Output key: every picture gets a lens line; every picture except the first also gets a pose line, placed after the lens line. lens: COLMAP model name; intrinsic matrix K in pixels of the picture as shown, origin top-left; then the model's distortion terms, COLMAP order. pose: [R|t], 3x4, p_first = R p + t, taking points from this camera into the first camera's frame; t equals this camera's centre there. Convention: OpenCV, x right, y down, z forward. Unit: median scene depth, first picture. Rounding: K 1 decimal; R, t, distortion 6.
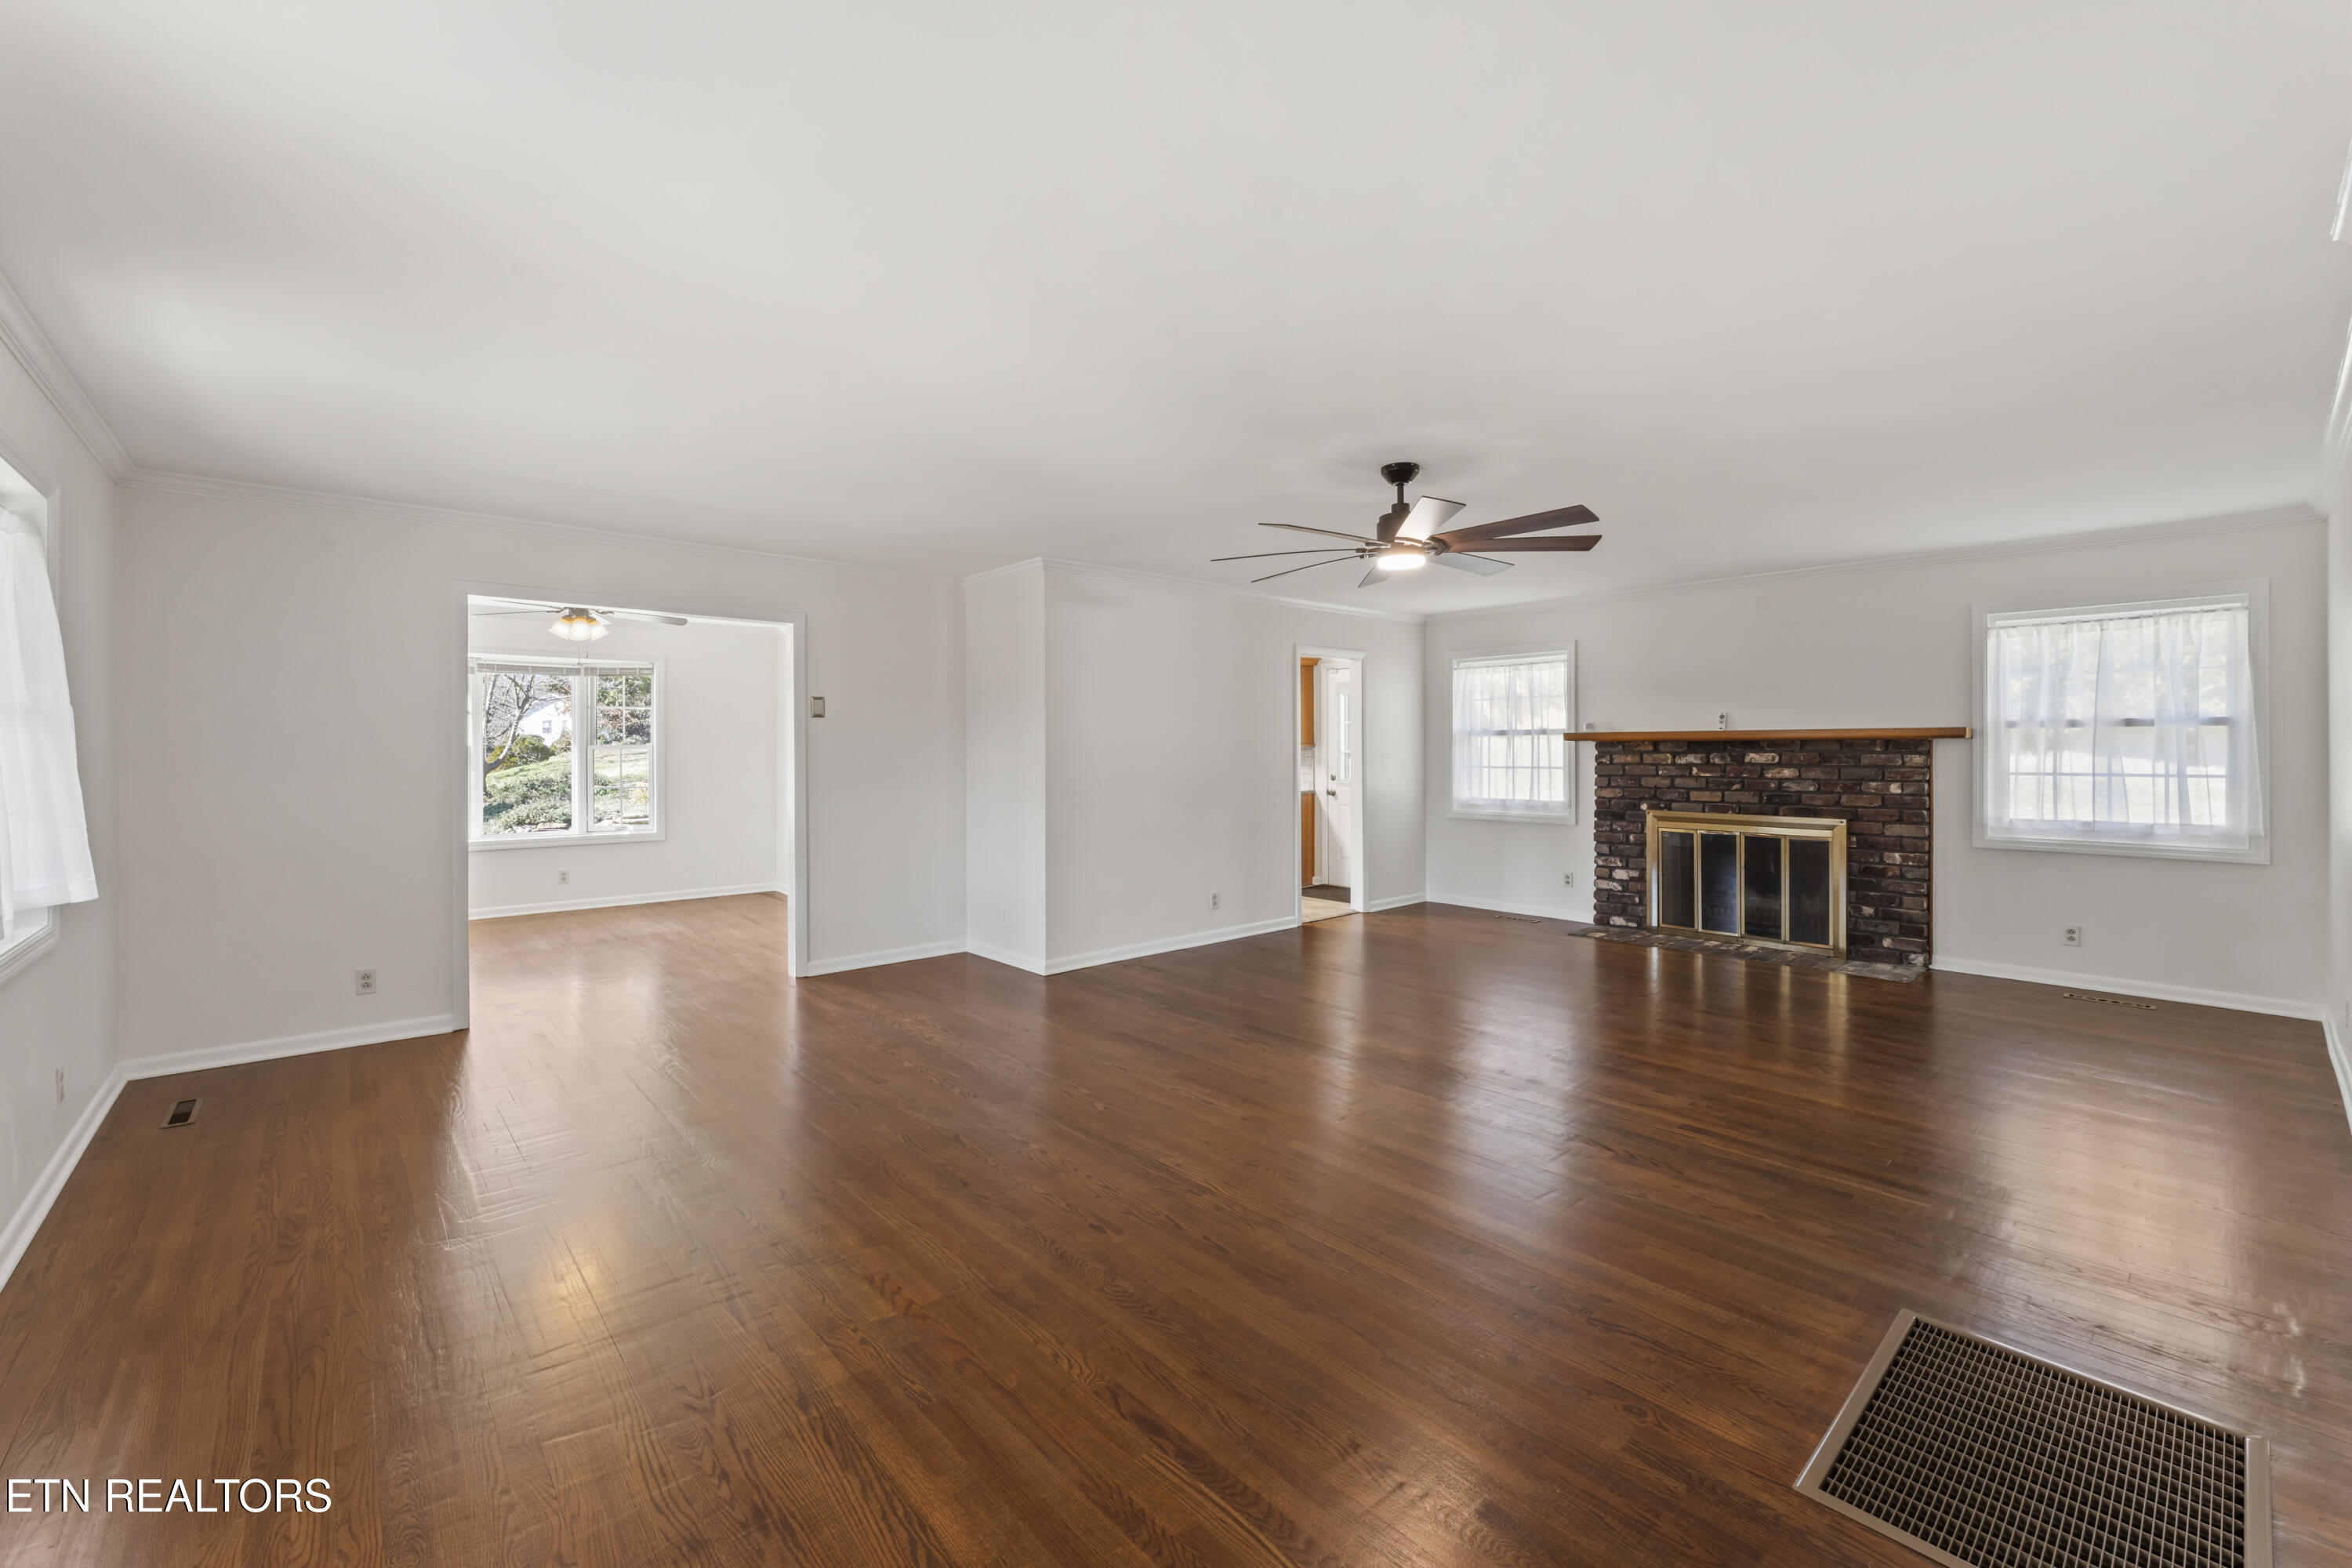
lens RADIAL K [[951.6, 0, 1156.2], [0, 951.6, 752.1], [0, 0, 1]] dist [0.001494, 0.000022]
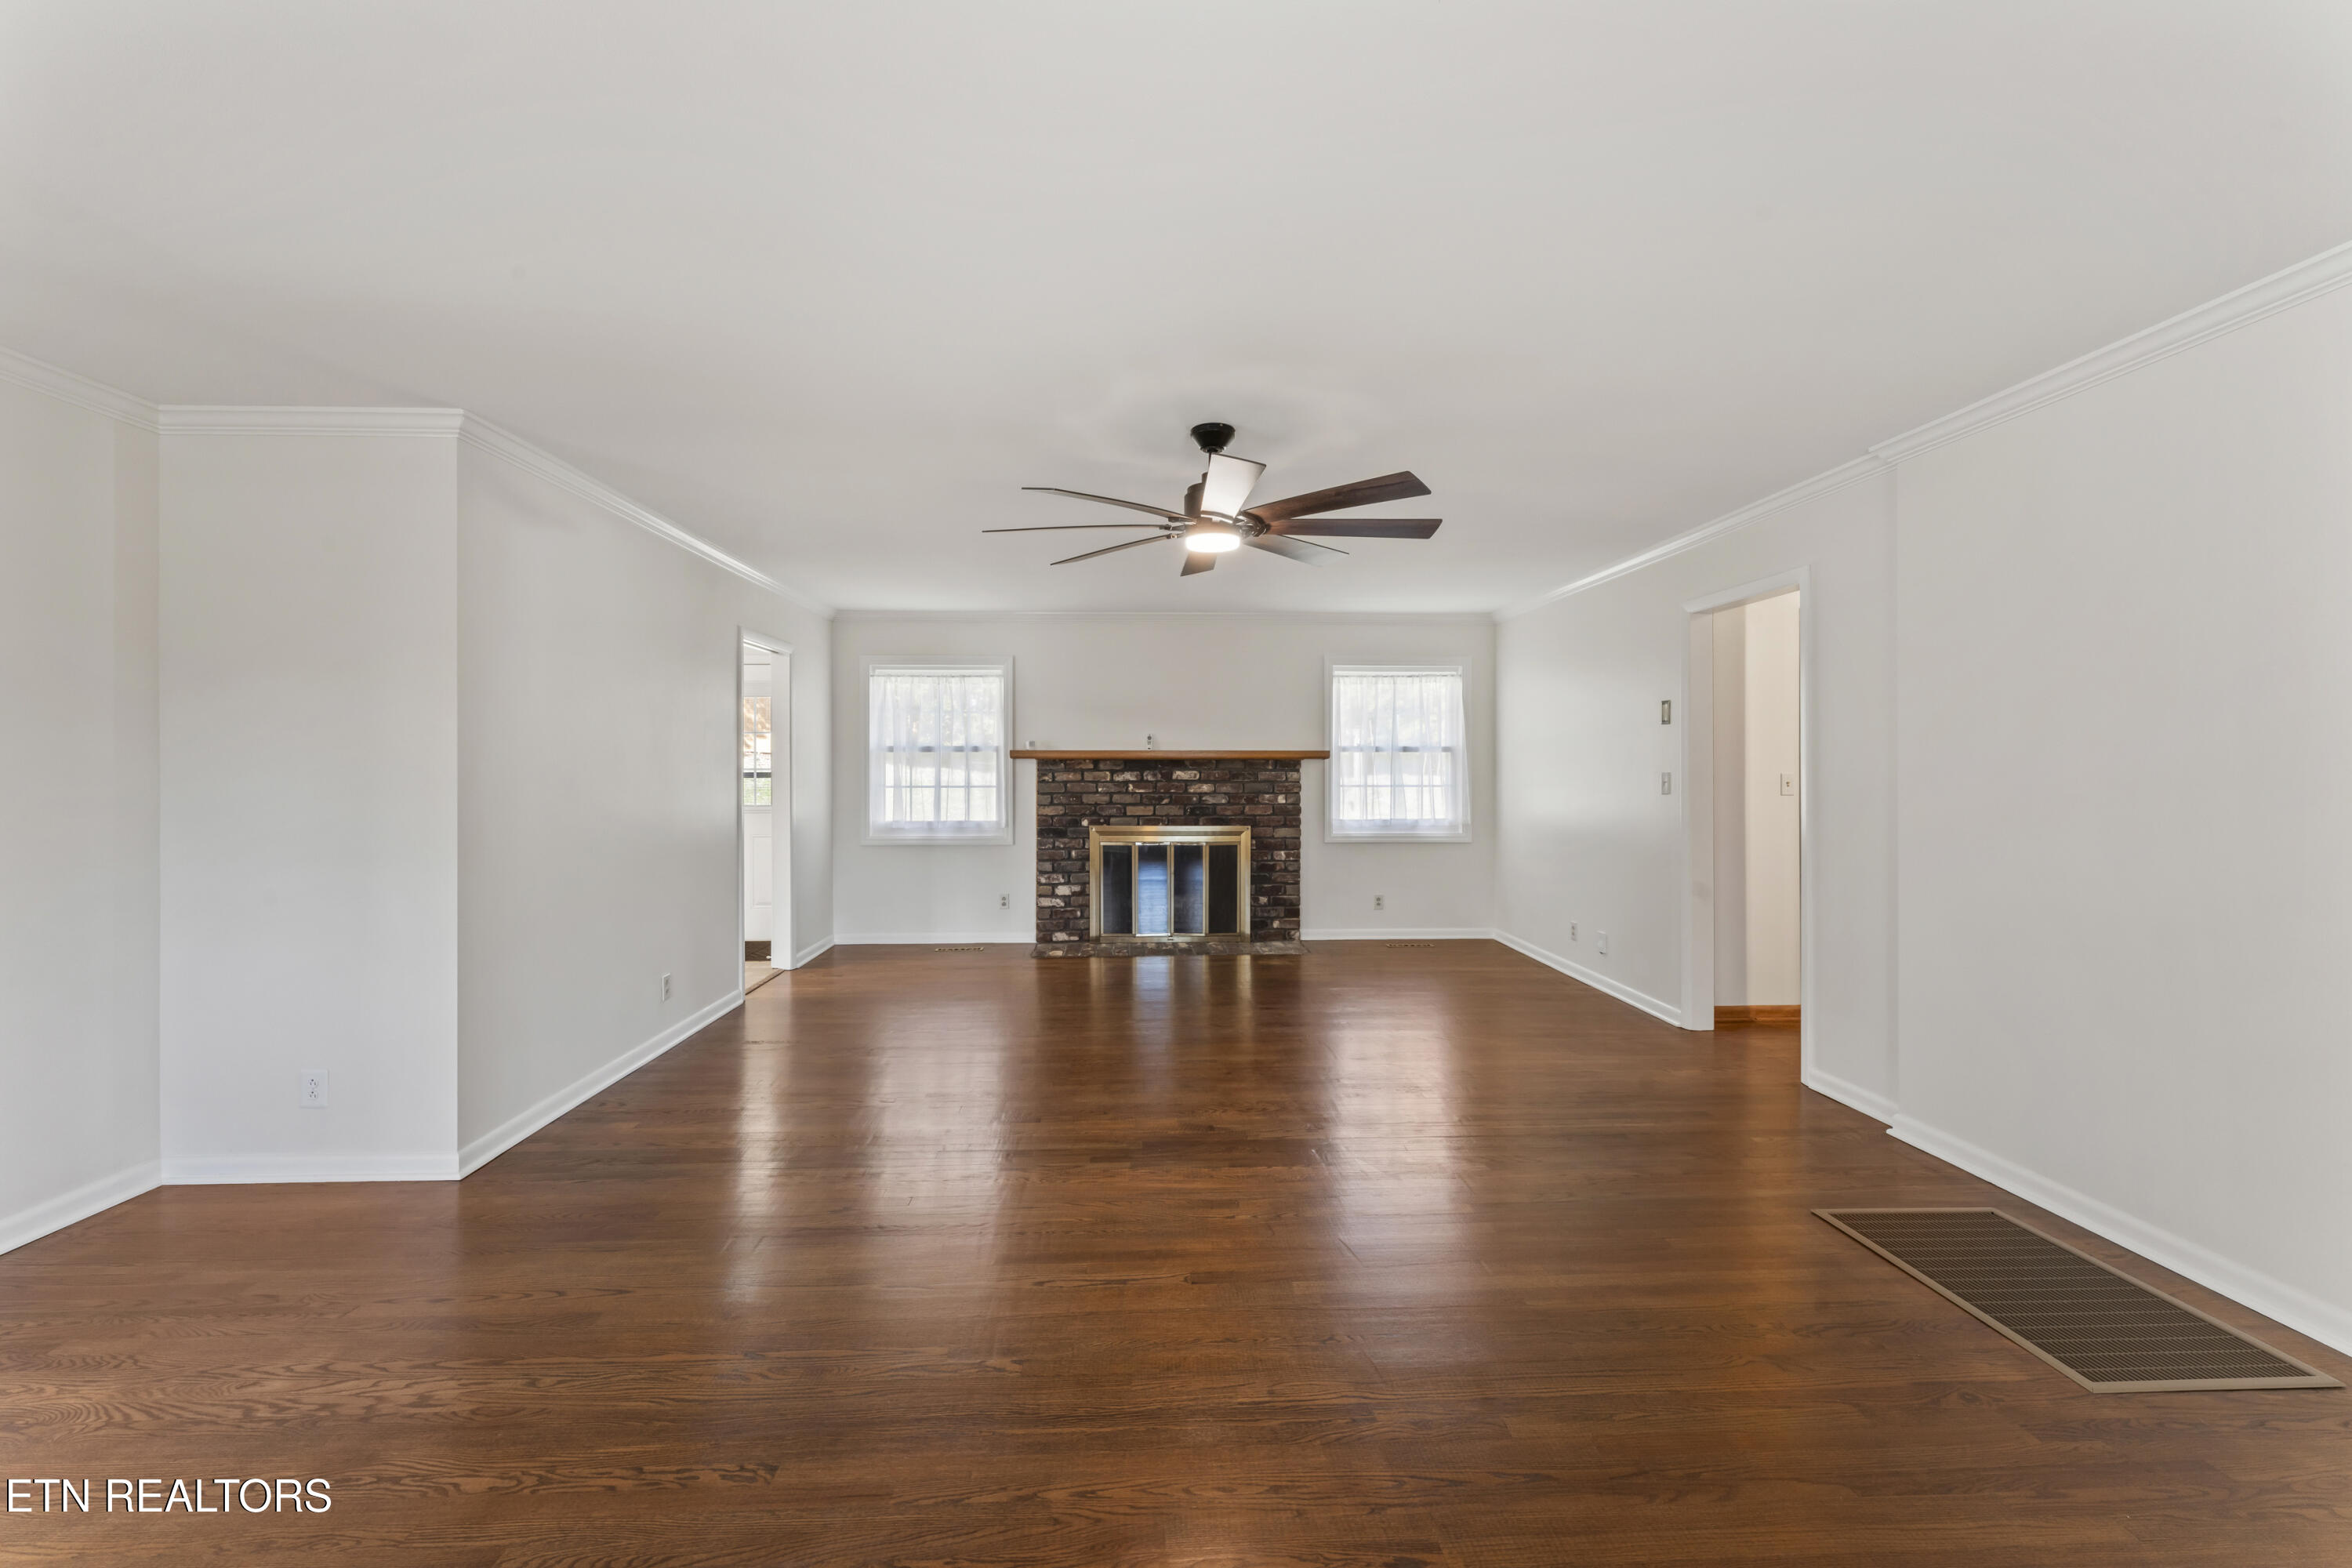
lens RADIAL K [[951.6, 0, 1156.2], [0, 951.6, 752.1], [0, 0, 1]] dist [0.001494, 0.000022]
pose [[0.628743, 0.014588, 0.777477, -0.267899], [0.000651, 0.999814, -0.019286, 0.000488], [-0.777613, 0.012632, 0.628616, 0.312626]]
